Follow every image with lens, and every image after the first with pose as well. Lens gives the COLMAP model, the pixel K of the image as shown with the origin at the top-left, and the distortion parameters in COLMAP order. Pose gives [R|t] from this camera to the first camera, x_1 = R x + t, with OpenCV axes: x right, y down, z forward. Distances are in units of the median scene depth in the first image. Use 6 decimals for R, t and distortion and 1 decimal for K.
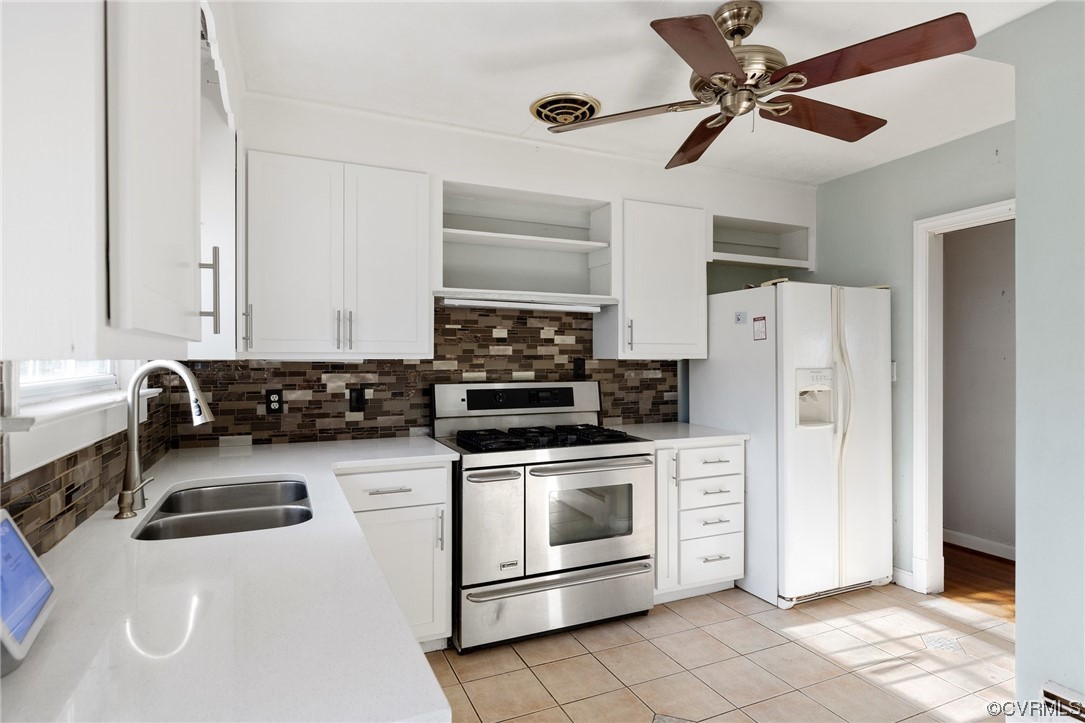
lens RADIAL K [[579.1, 0, 534.7], [0, 579.1, 358.8], [0, 0, 1]] dist [0.006487, -0.000453]
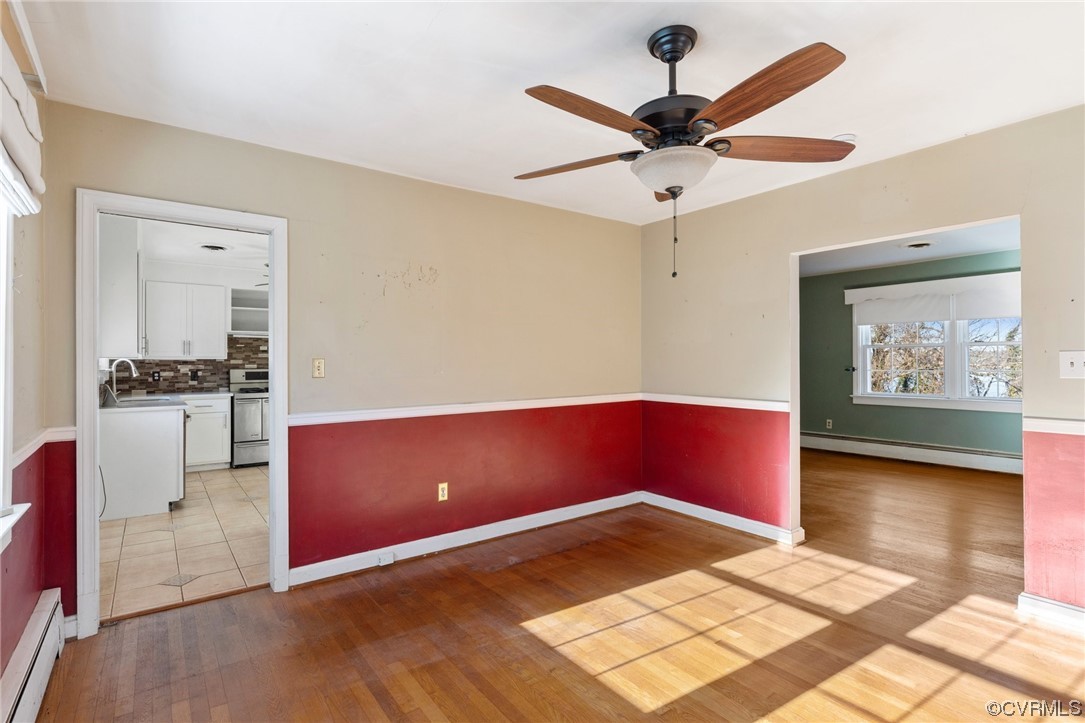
lens RADIAL K [[525.2, 0, 536.5], [0, 525.2, 361.3], [0, 0, 1]] dist [-0.005330, -0.000899]
pose [[0.975770, -0.002262, 0.218787, 0.605387], [0.001789, 0.999996, 0.002362, 0.006787], [-0.218791, -0.001914, 0.975770, -1.439680]]
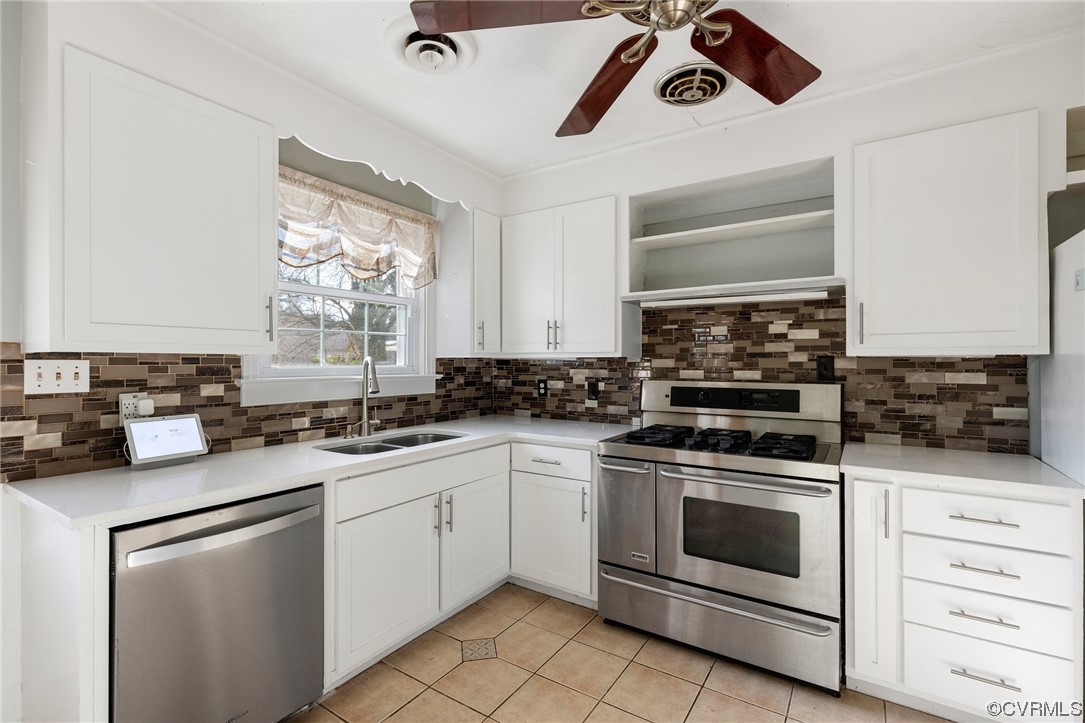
lens RADIAL K [[487.1, 0, 541.3], [0, 487.1, 361.8], [0, 0, 1]] dist [0.009155, -0.001480]
pose [[0.551281, 0.000708, -0.834319, 0.500192], [-0.000972, 1.000000, 0.000206, 0.009091], [0.834319, 0.000697, 0.551282, 0.325743]]
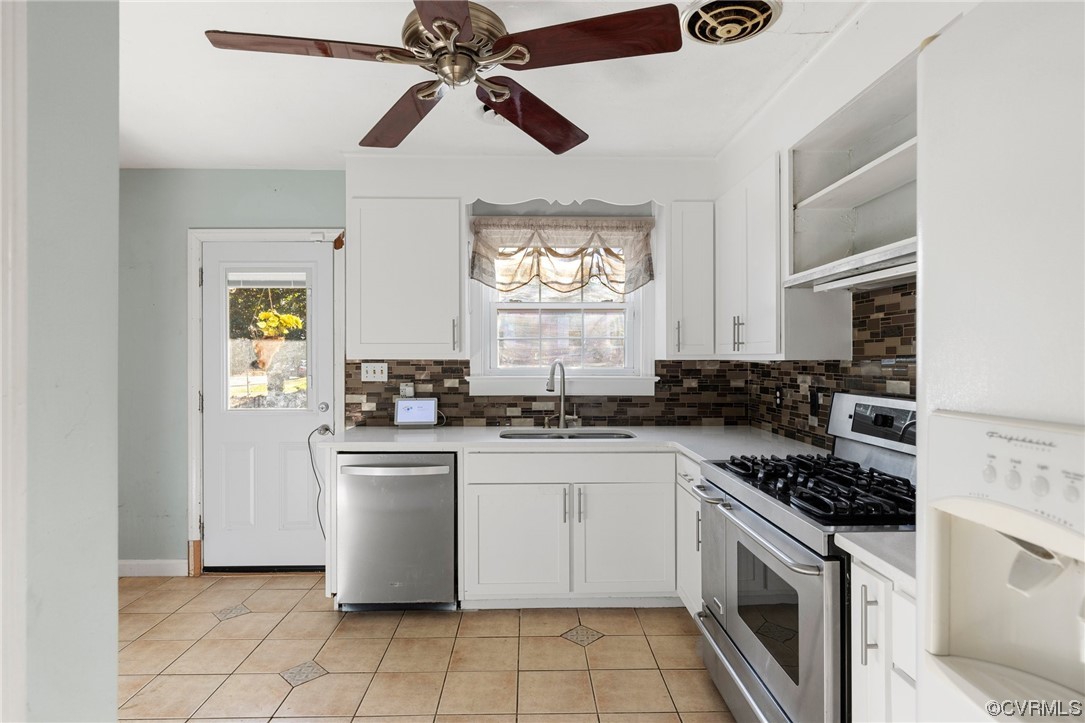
lens RADIAL K [[579.1, 0, 546.6], [0, 579.1, 359.6], [0, 0, 1]] dist [0.006487, -0.000453]
pose [[-0.360596, 0.004405, -0.932712, 0.717164], [-0.000002, 0.999989, 0.004723, -0.004764], [0.932722, 0.001705, -0.360592, 0.923185]]
